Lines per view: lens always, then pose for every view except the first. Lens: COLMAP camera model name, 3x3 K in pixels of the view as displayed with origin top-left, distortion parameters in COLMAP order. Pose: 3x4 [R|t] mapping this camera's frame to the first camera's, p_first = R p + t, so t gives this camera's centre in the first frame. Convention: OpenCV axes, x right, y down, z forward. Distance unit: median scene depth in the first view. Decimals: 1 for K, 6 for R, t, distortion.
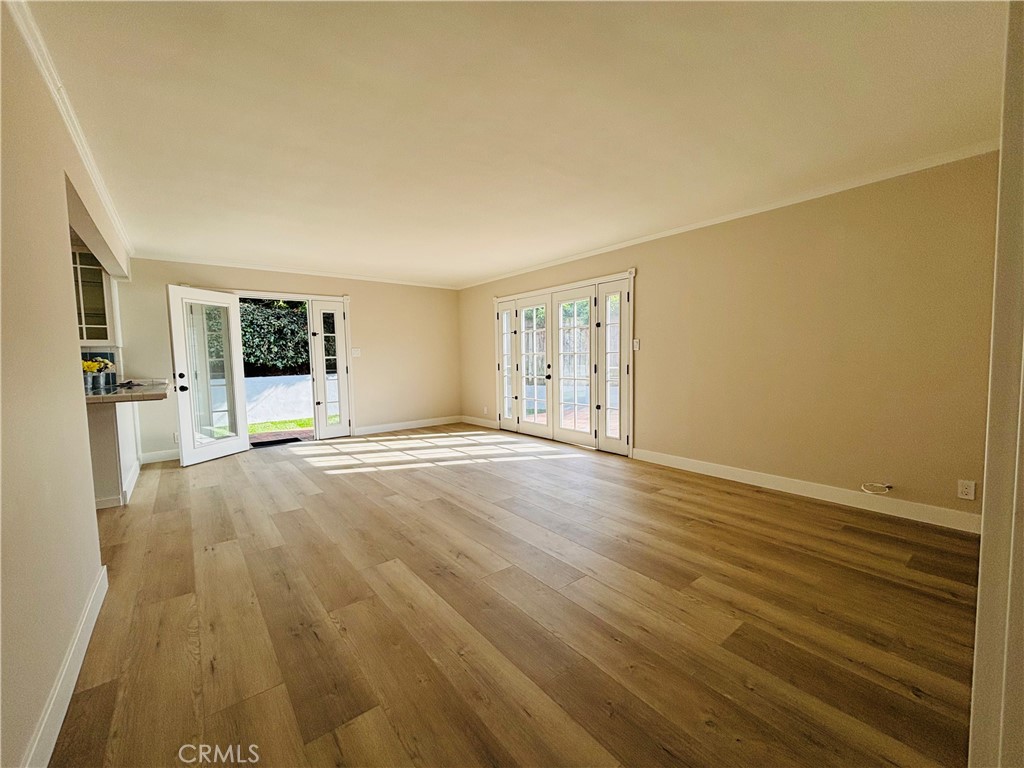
lens RADIAL K [[415.1, 0, 512.5], [0, 415.1, 389.5], [0, 0, 1]] dist [-0.000451, 0.001175]
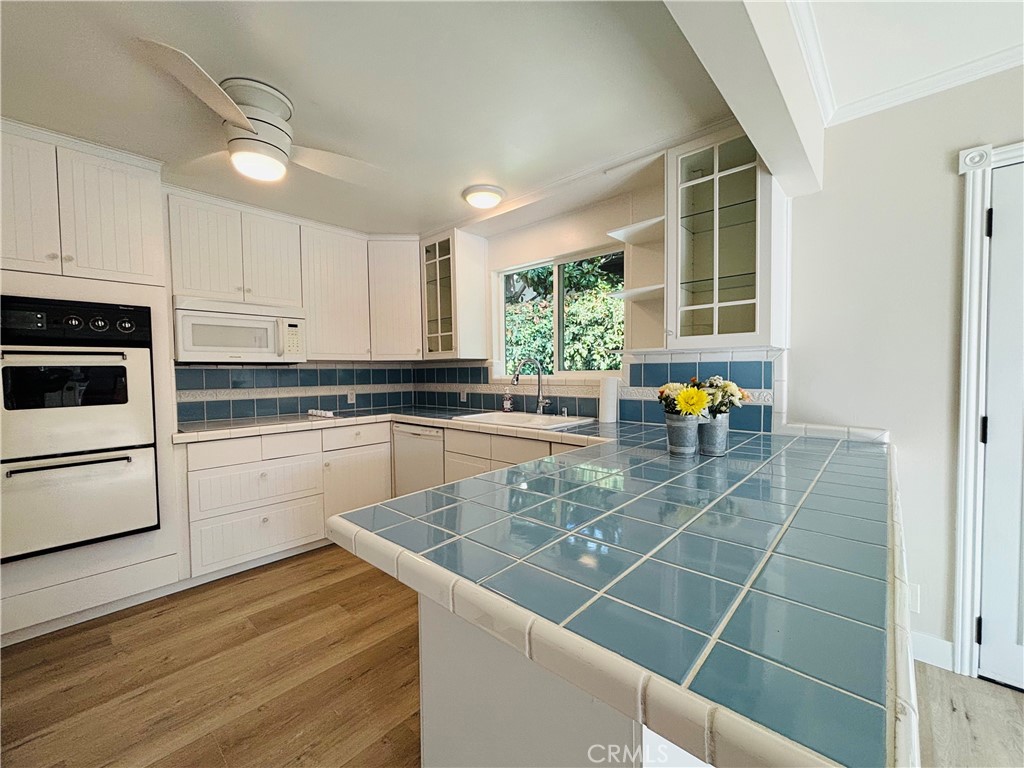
lens RADIAL K [[415.1, 0, 517.4], [0, 415.1, 379.4], [0, 0, 1]] dist [-0.000451, 0.001175]
pose [[0.157881, 0.037909, -0.986730, -0.753922], [-0.067176, 0.997360, 0.027569, -0.084787], [0.985171, 0.061932, 0.160010, 0.884431]]
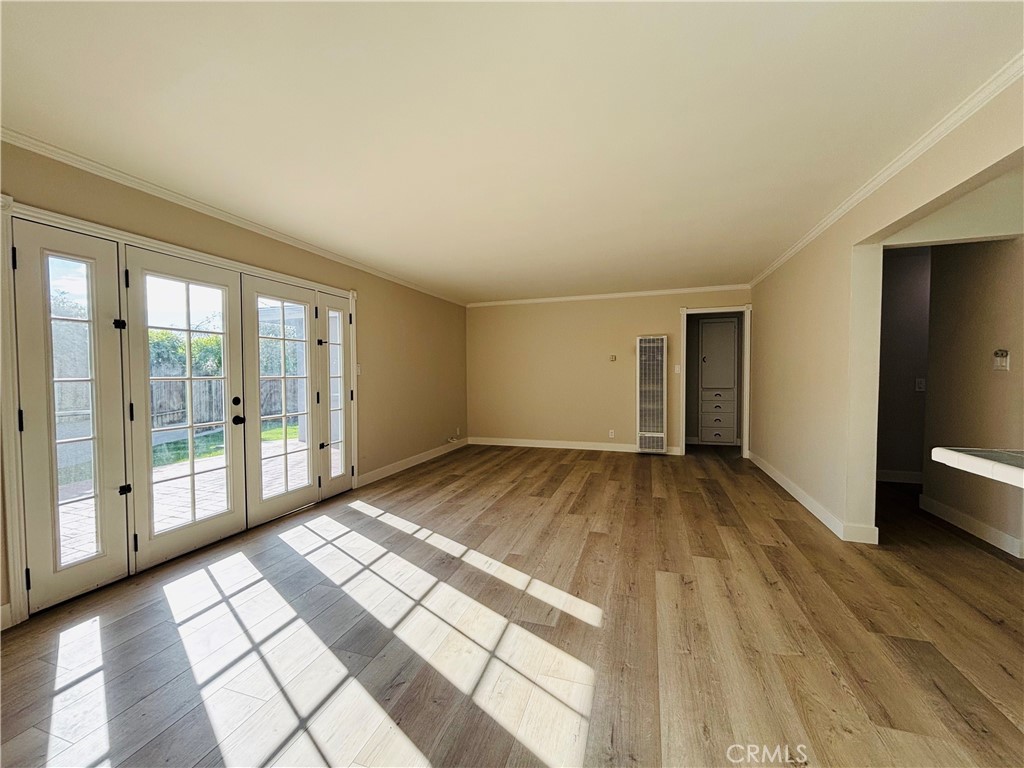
lens RADIAL K [[415.1, 0, 512.9], [0, 415.1, 384.7], [0, 0, 1]] dist [-0.000451, 0.001175]
pose [[-0.548452, -0.006689, 0.836155, -0.957956], [0.082981, 0.994596, 0.062386, -0.134836], [-0.832054, 0.103601, -0.544934, 1.642333]]
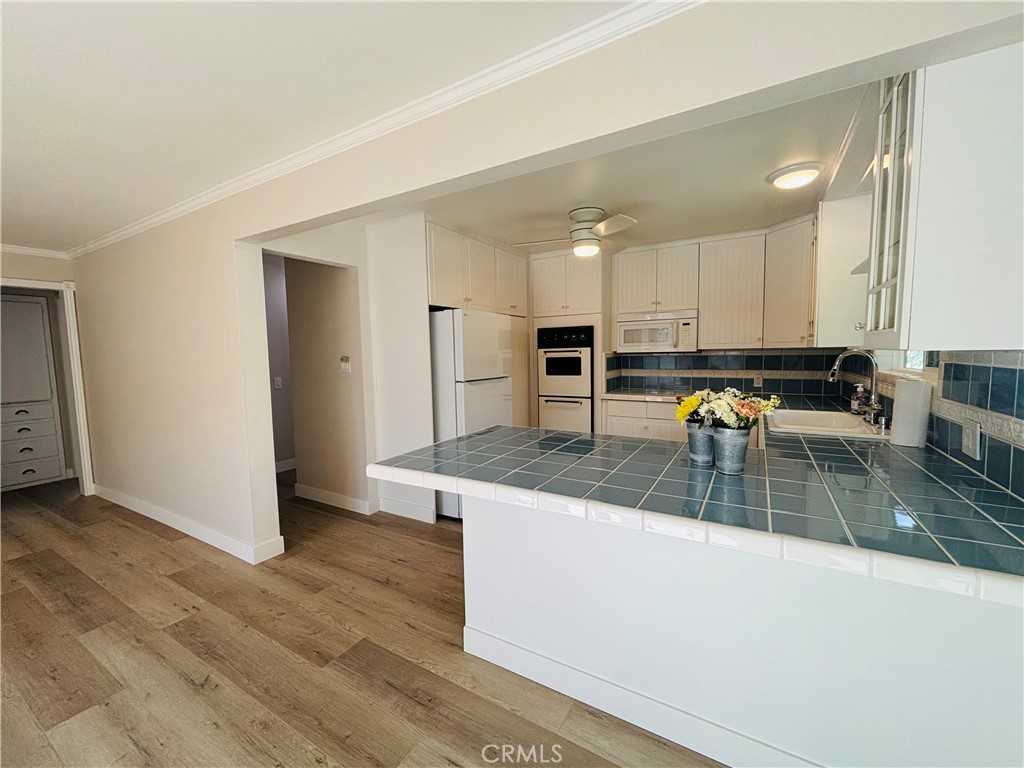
lens RADIAL K [[415.1, 0, 507.3], [0, 415.1, 384.2], [0, 0, 1]] dist [-0.000451, 0.001175]
pose [[-0.935549, 0.061789, -0.347750, -0.811574], [0.007279, 0.987743, 0.155921, -0.162223], [0.353122, 0.143340, -0.924532, 1.485656]]
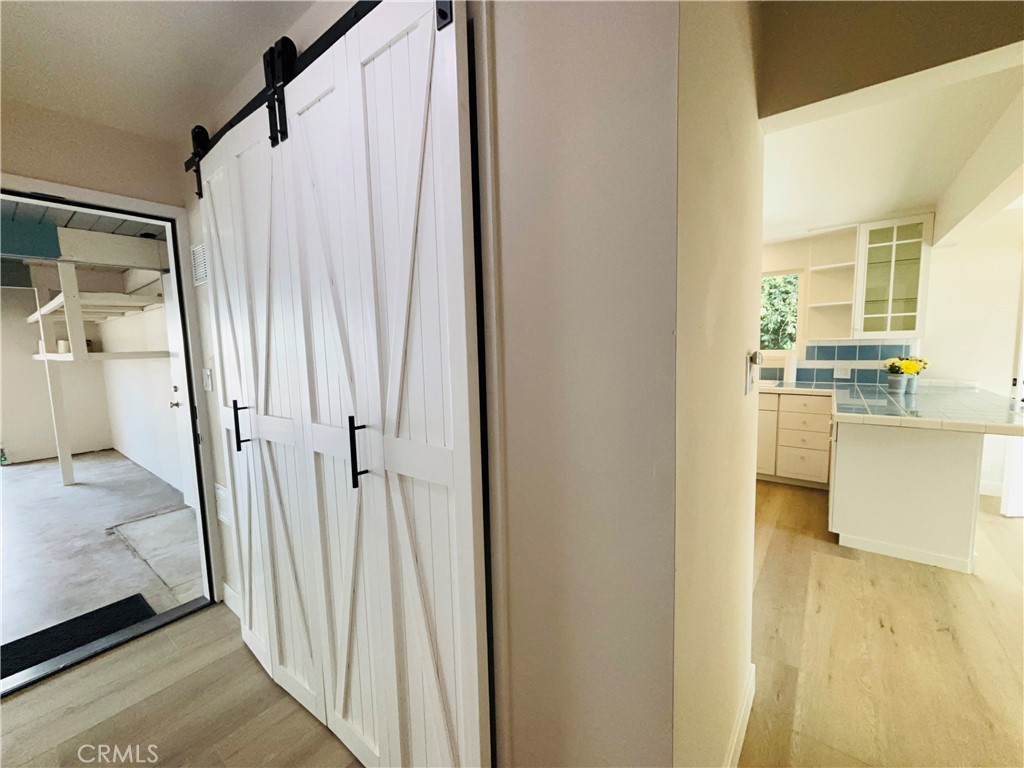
lens RADIAL K [[413.2, 0, 503.9], [0, 413.2, 385.2], [0, 0, 1]] dist [-0.001364, -0.000053]
pose [[0.223867, 0.108656, -0.968544, -0.472706], [-0.051437, 0.993698, 0.099589, -0.067828], [0.973261, 0.027524, 0.228045, 0.066062]]
